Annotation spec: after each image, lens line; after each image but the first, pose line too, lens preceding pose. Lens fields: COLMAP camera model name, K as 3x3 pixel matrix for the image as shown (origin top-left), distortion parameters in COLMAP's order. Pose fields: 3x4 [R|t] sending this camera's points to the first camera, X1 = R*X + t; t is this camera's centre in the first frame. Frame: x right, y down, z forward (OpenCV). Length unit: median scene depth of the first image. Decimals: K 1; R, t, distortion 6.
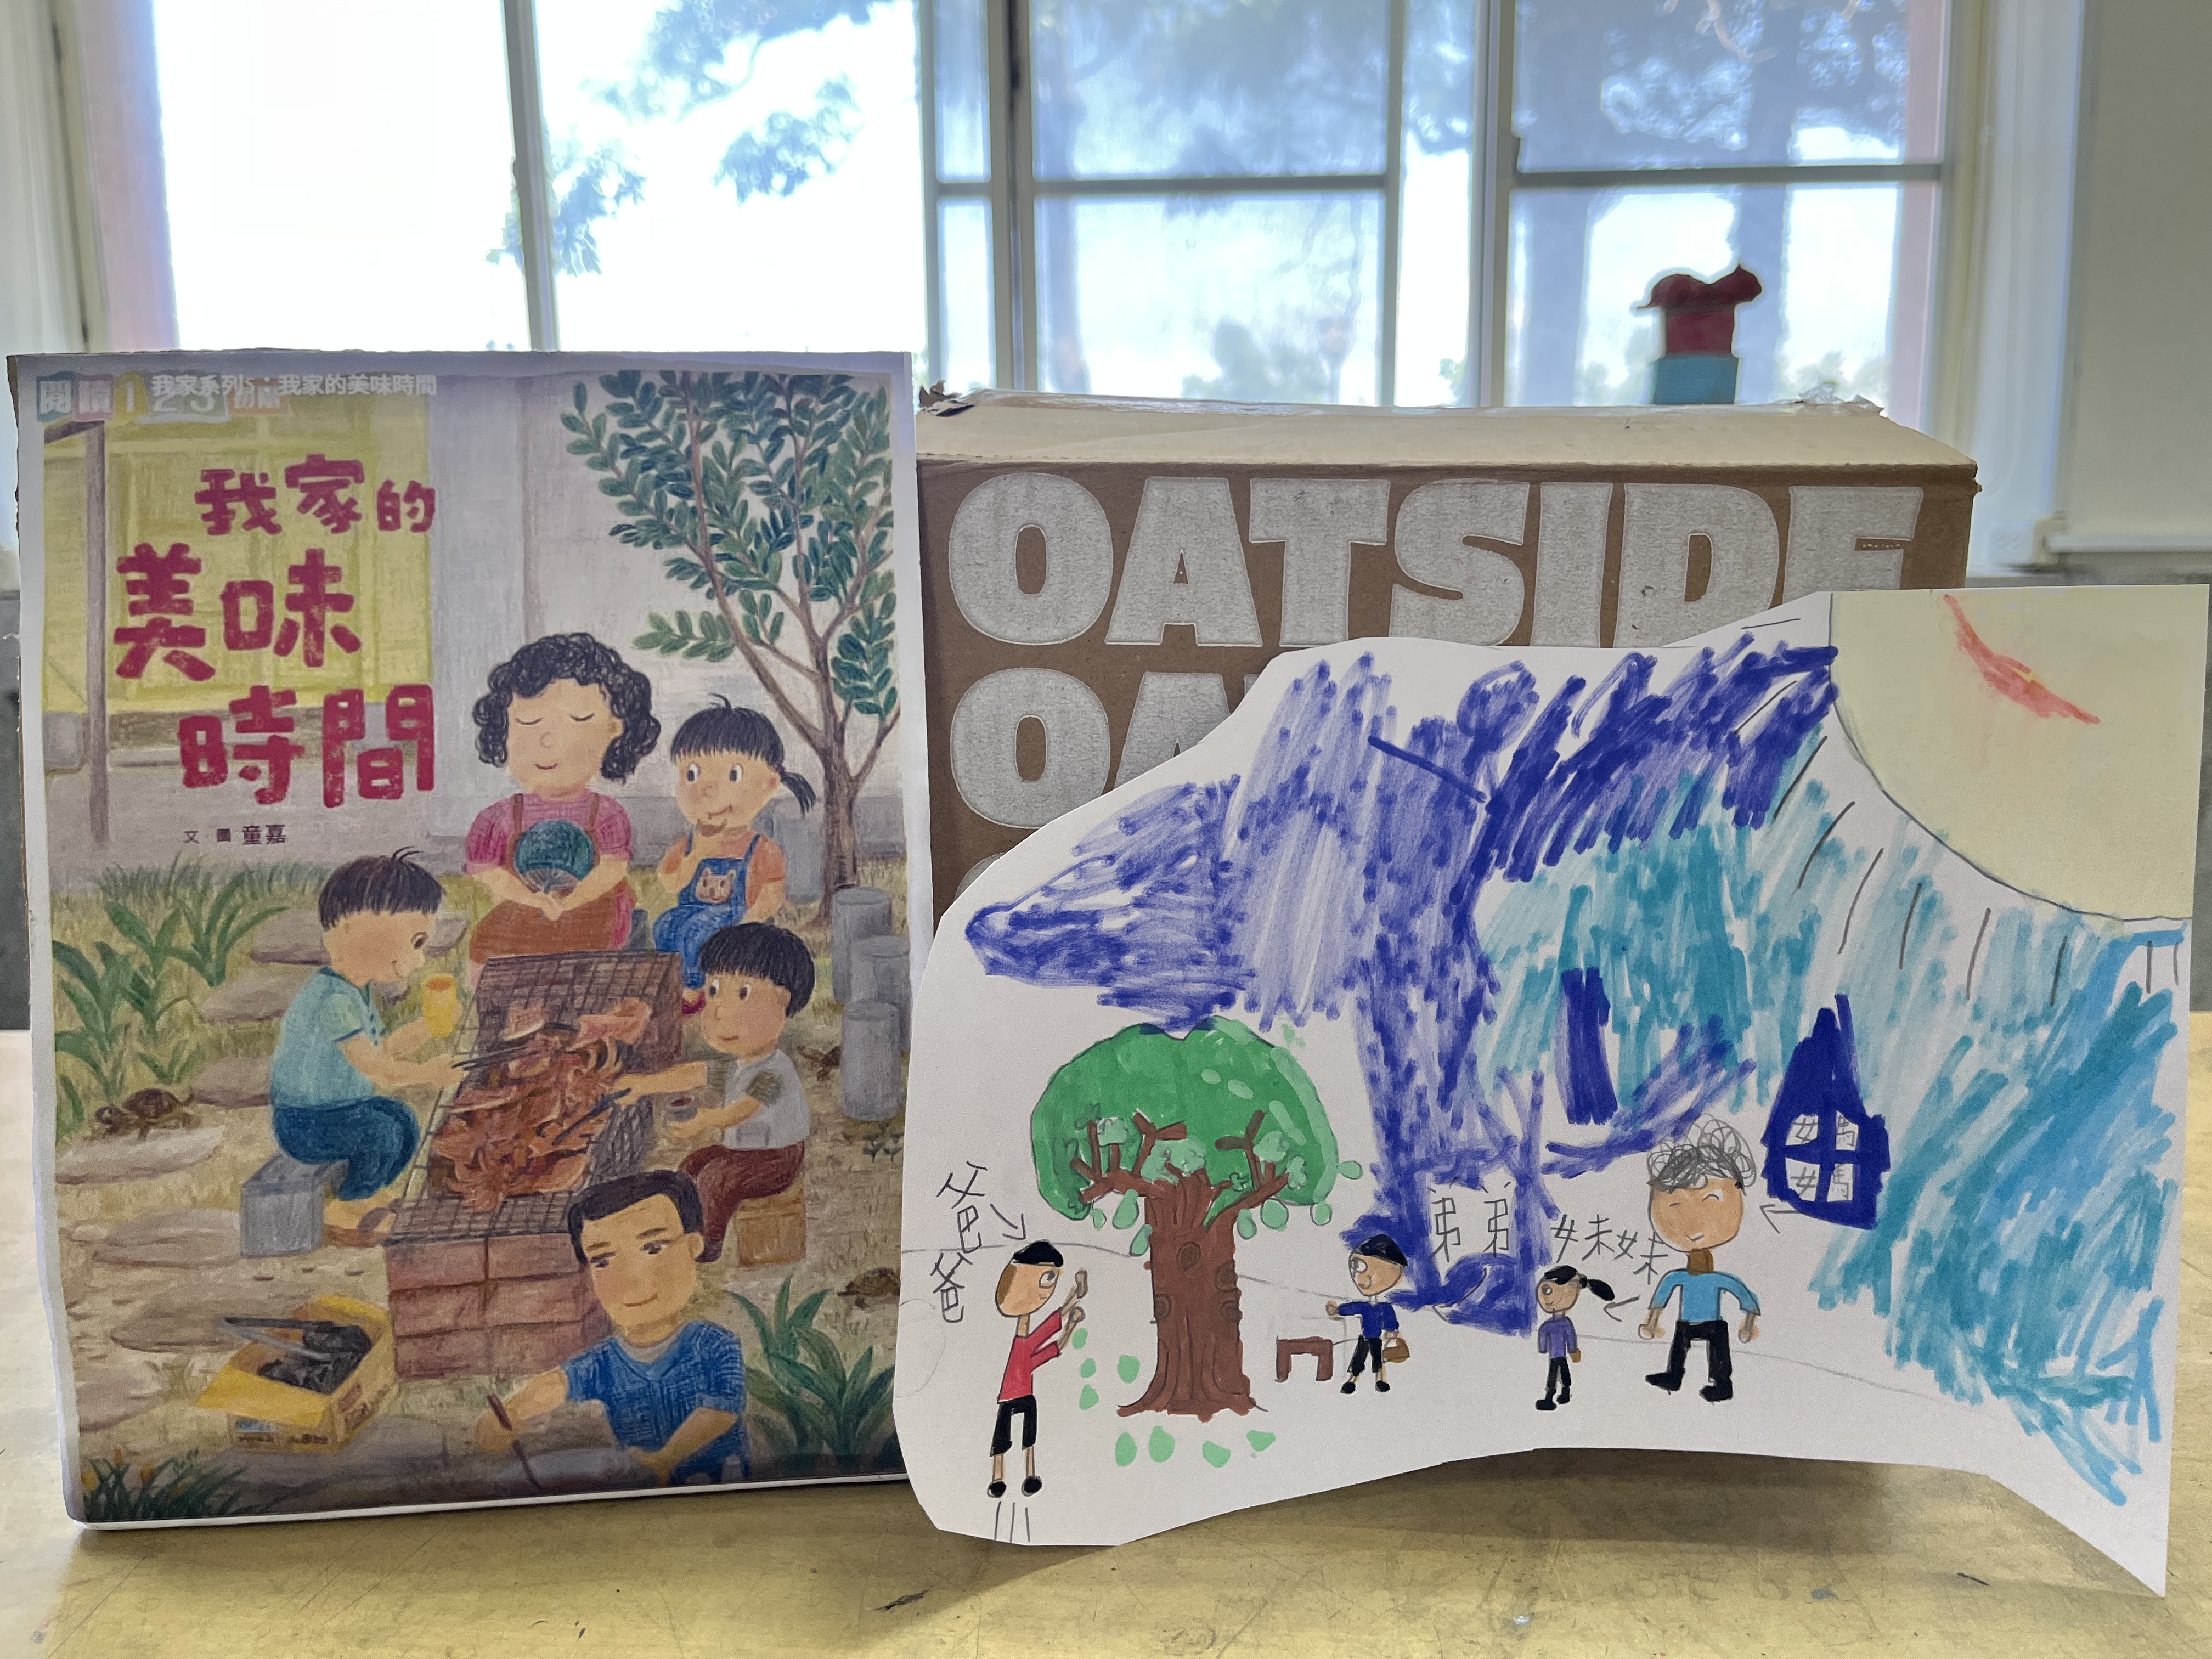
lens RADIAL K [[1705.1, 0, 1106.9], [0, 1705.1, 858.4], [0, 0, 1]] dist [0.053094, -0.067303]
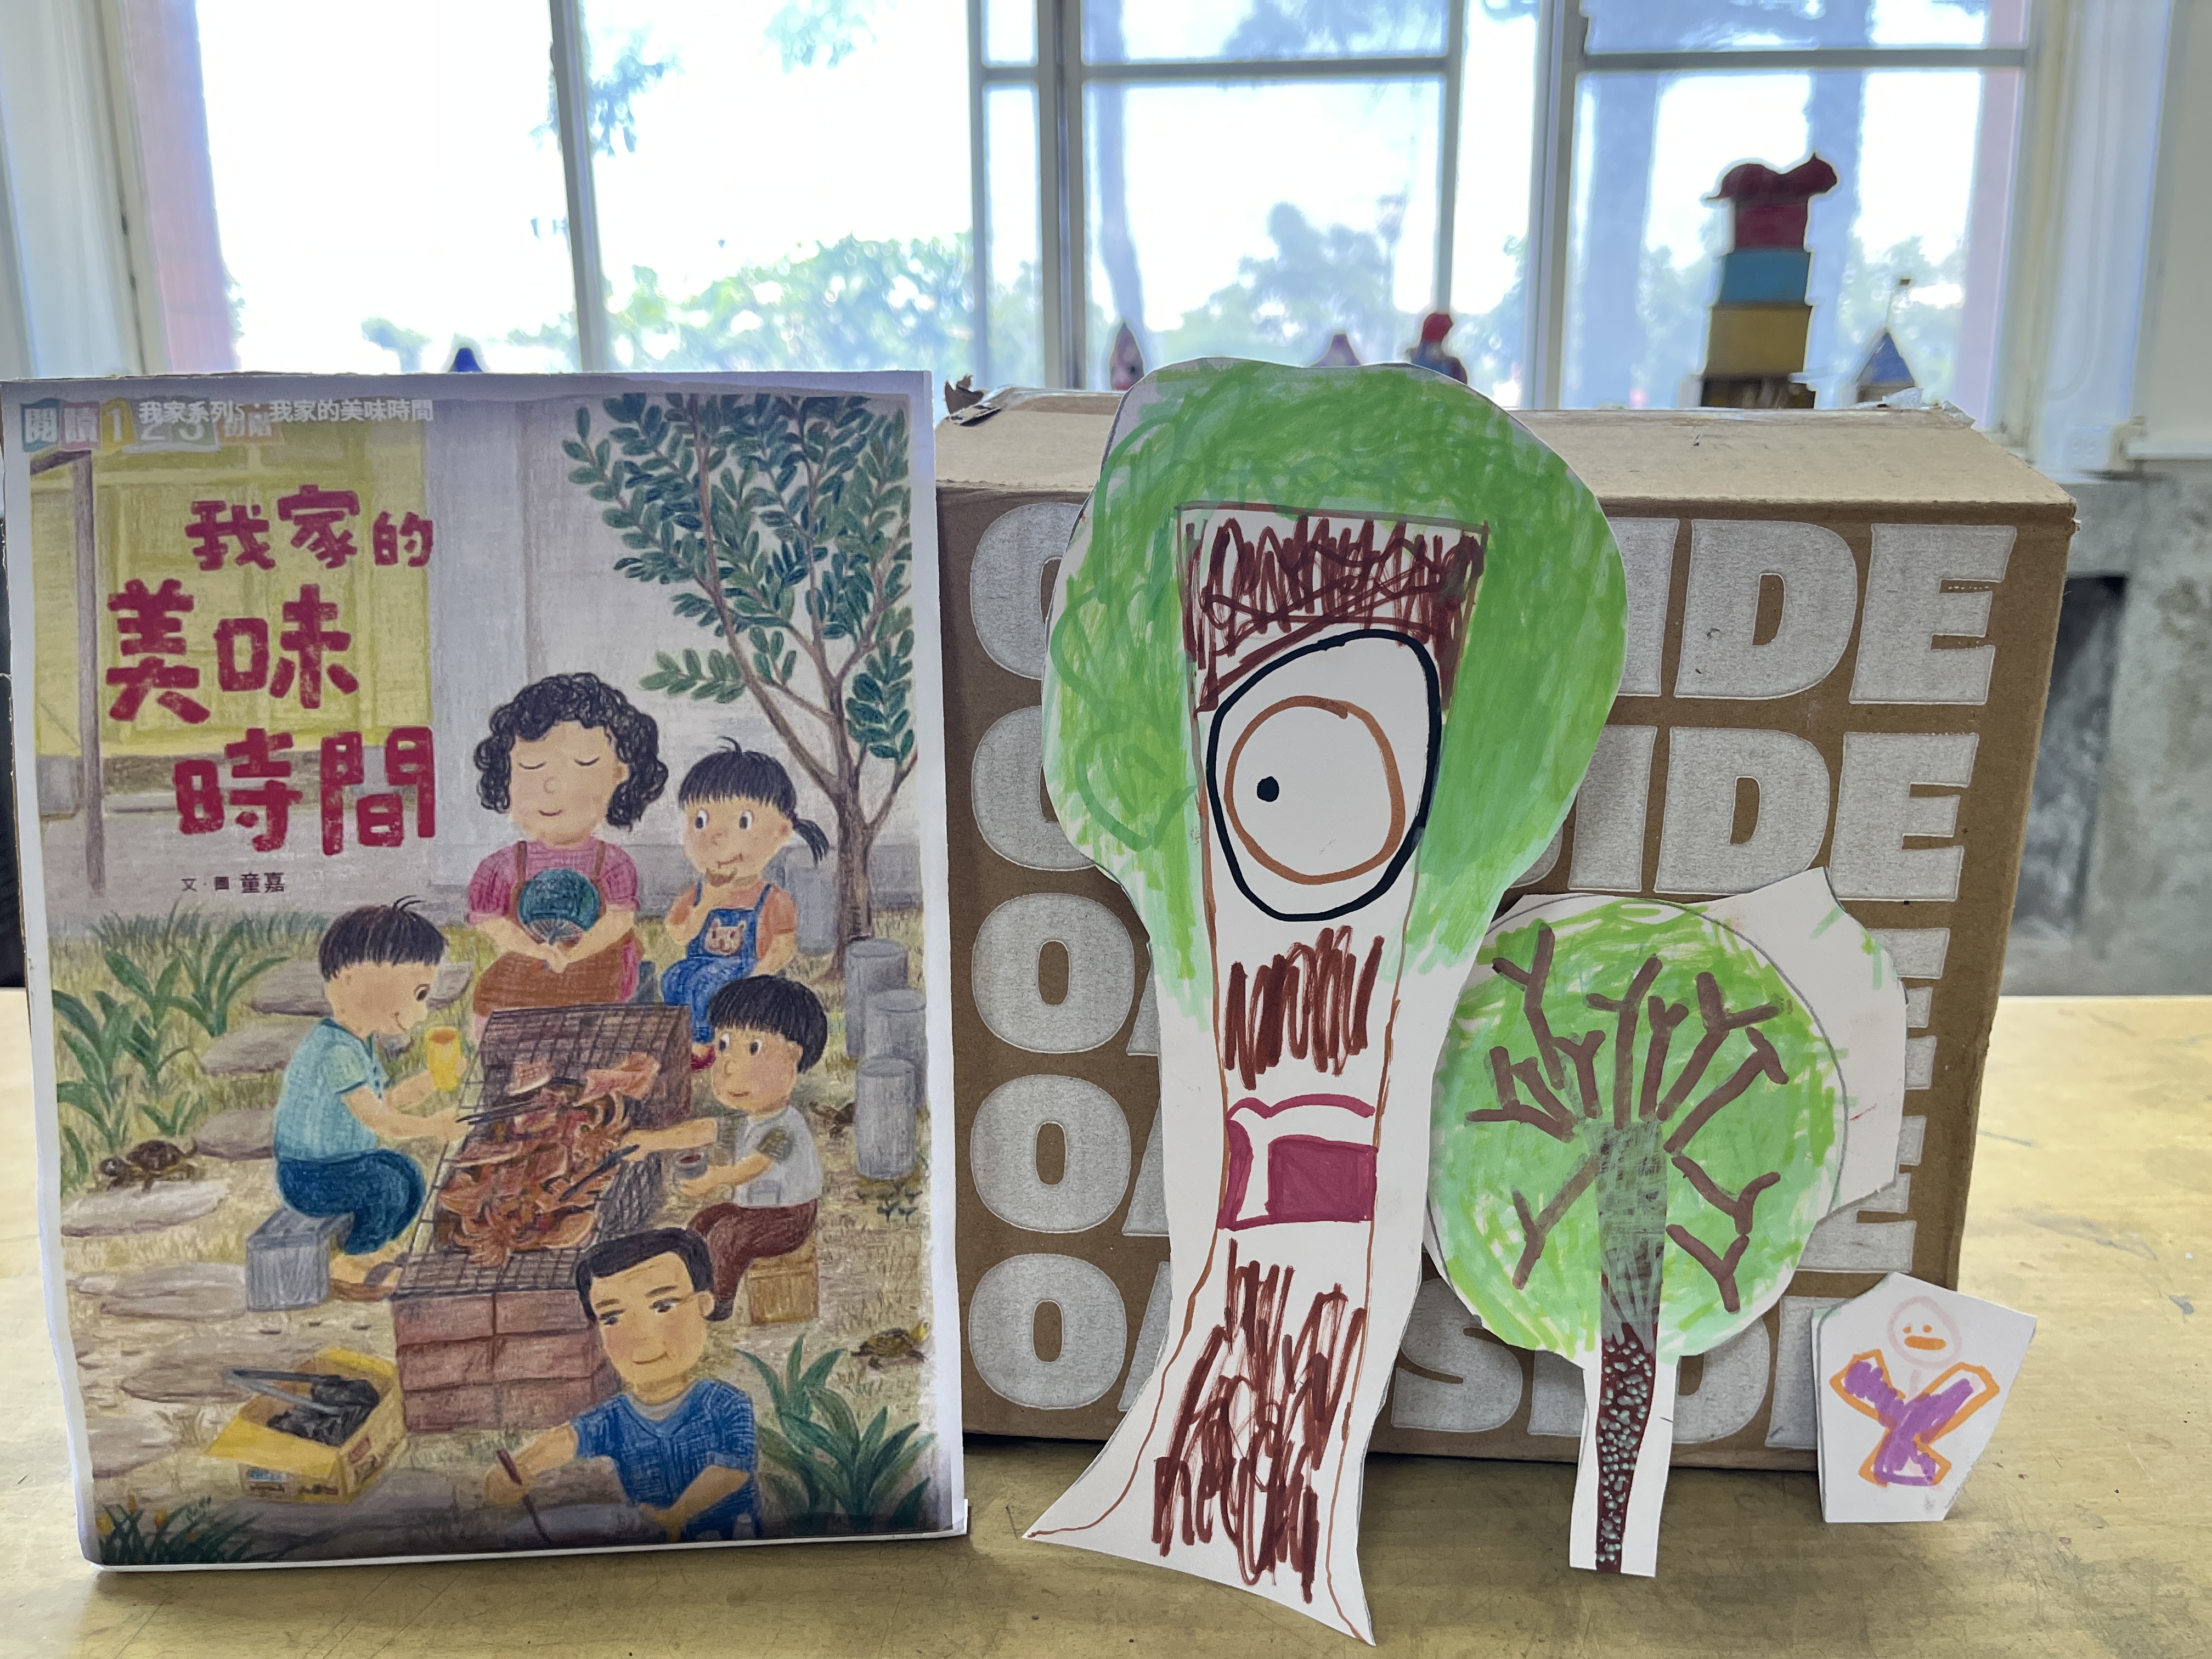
lens RADIAL K [[1694.2, 0, 1096.9], [0, 1694.2, 823.3], [0, 0, 1]] dist [0.048730, -0.074676]
pose [[0.999411, 0.012123, -0.032107, 0.010165], [-0.010171, 0.998130, 0.060279, -0.108416], [0.032777, -0.059917, 0.997665, 0.057225]]
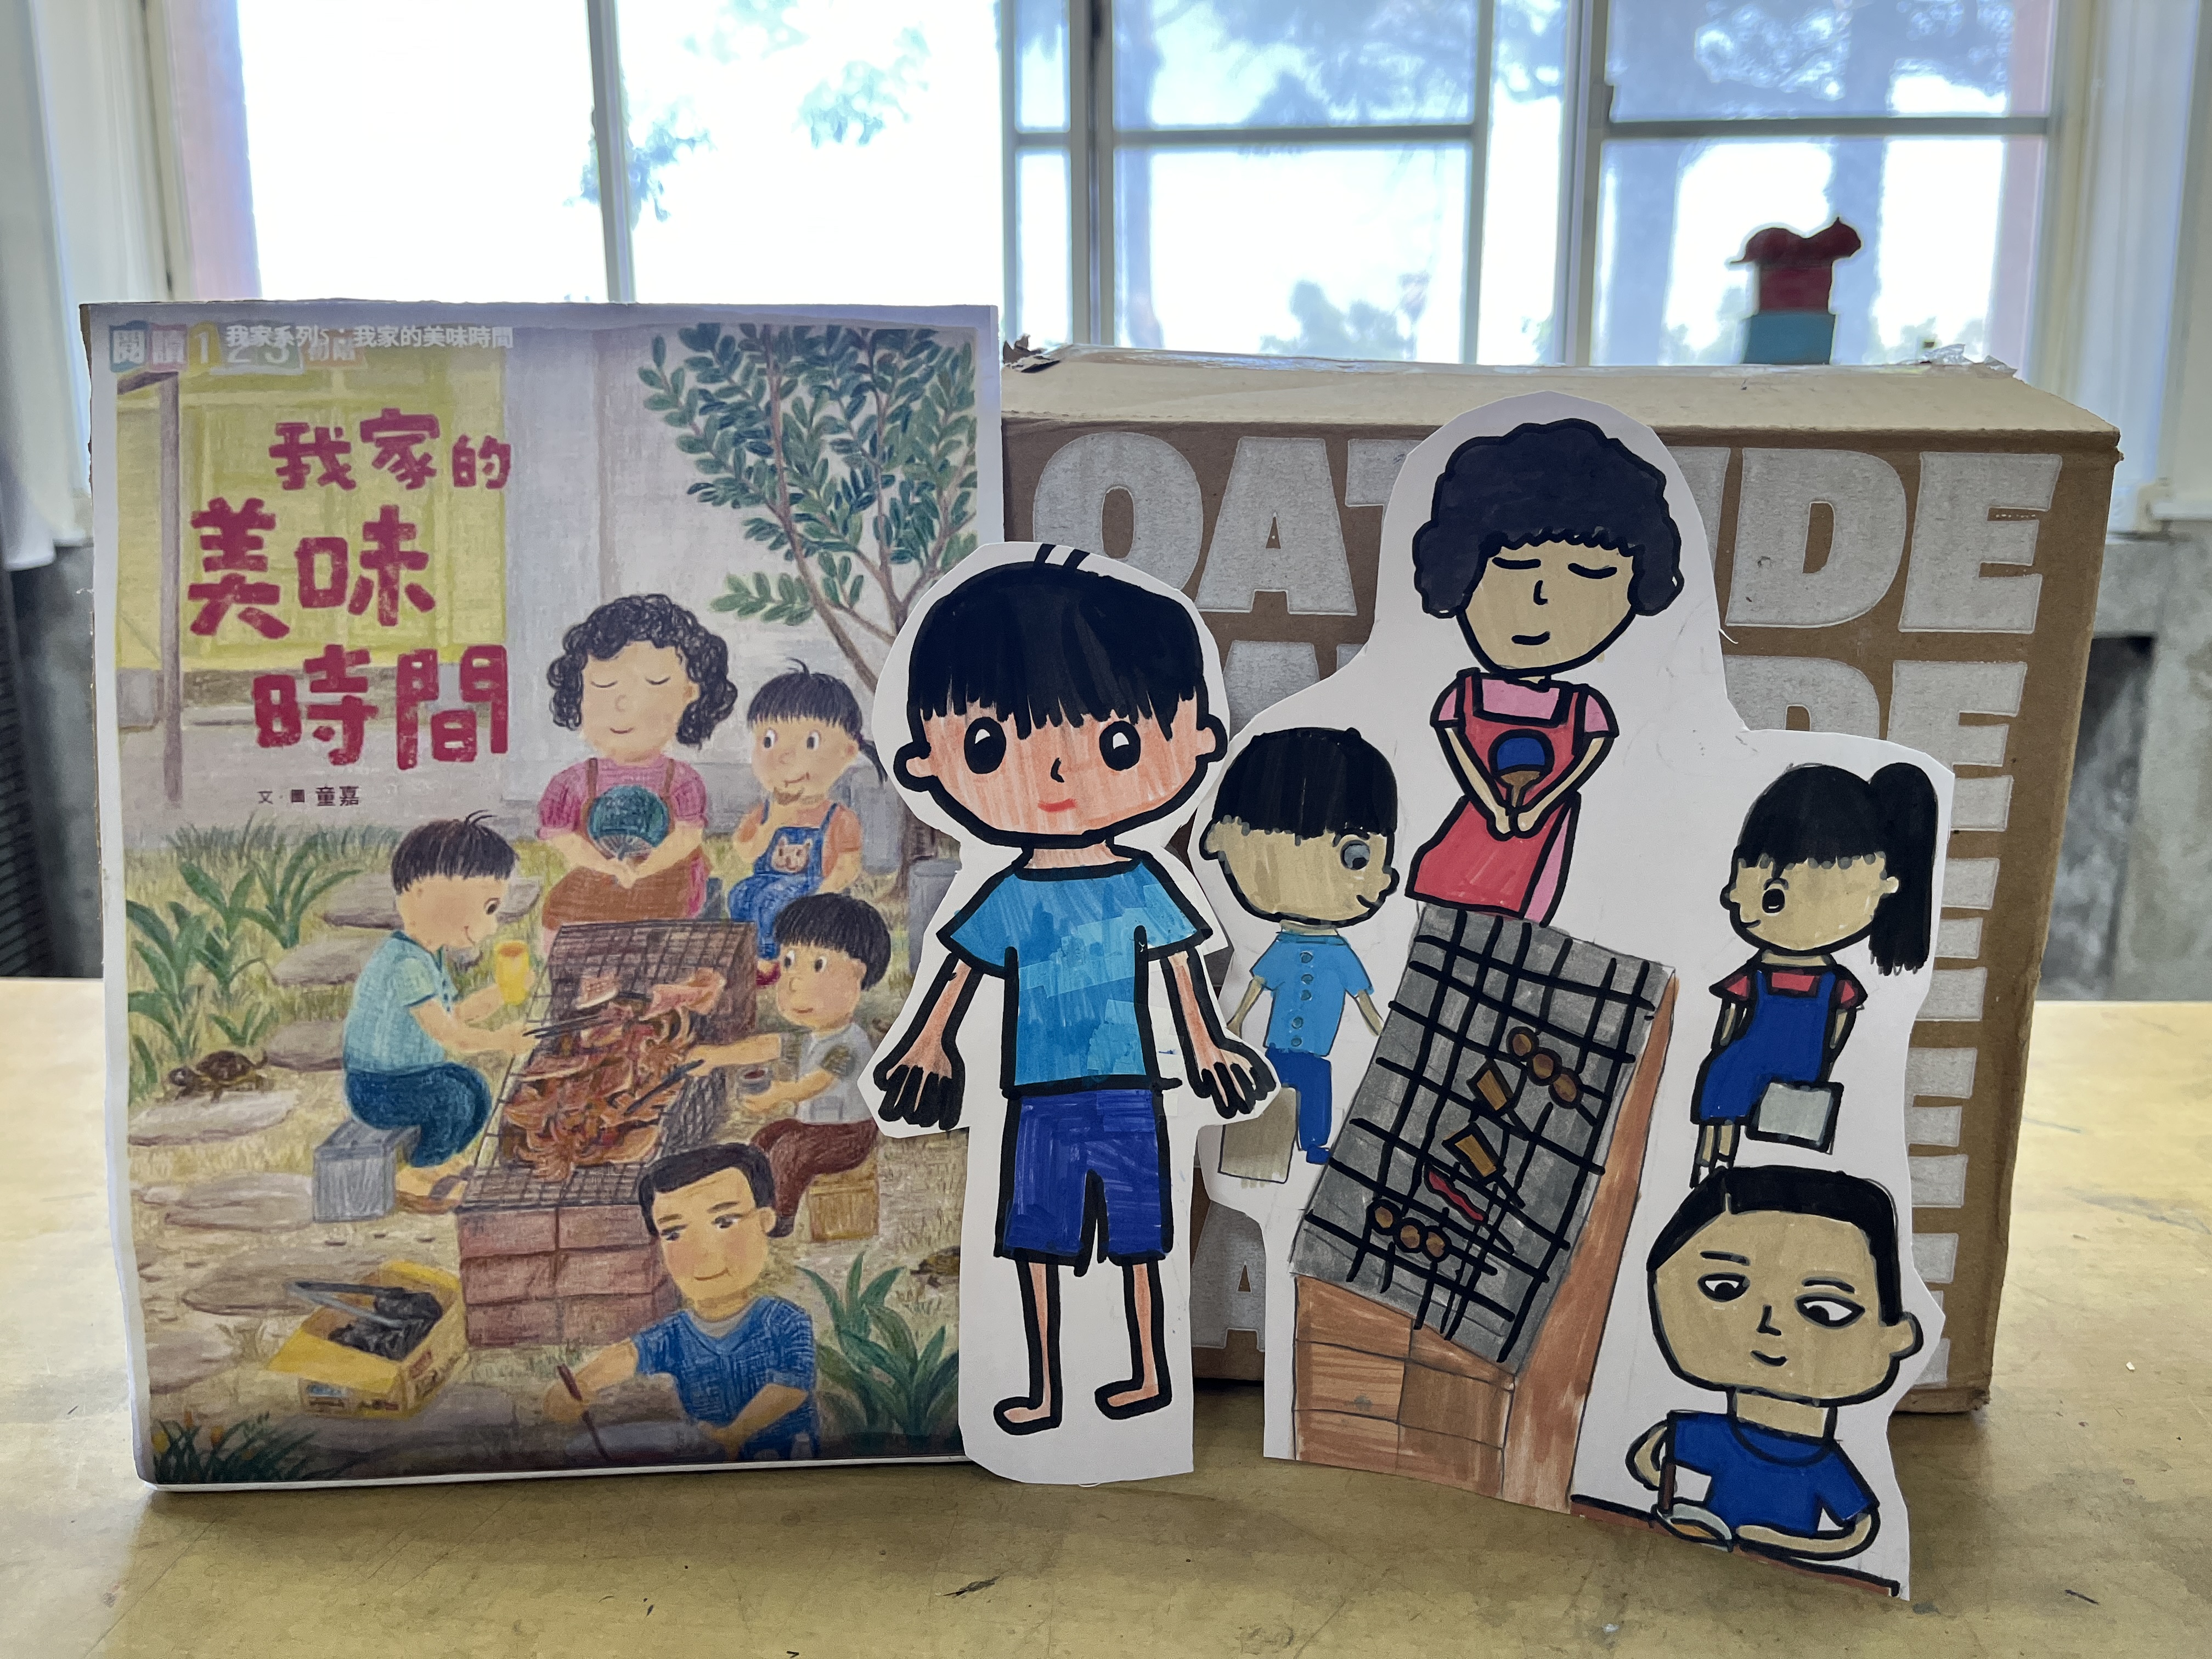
lens RADIAL K [[1698.1, 0, 1109.9], [0, 1698.1, 858.0], [0, 0, 1]] dist [0.054078, -0.062780]
pose [[0.999246, 0.016184, -0.035301, -0.012364], [-0.015295, 0.999563, 0.025313, -0.009810], [0.035695, -0.024754, 0.999056, 0.033899]]
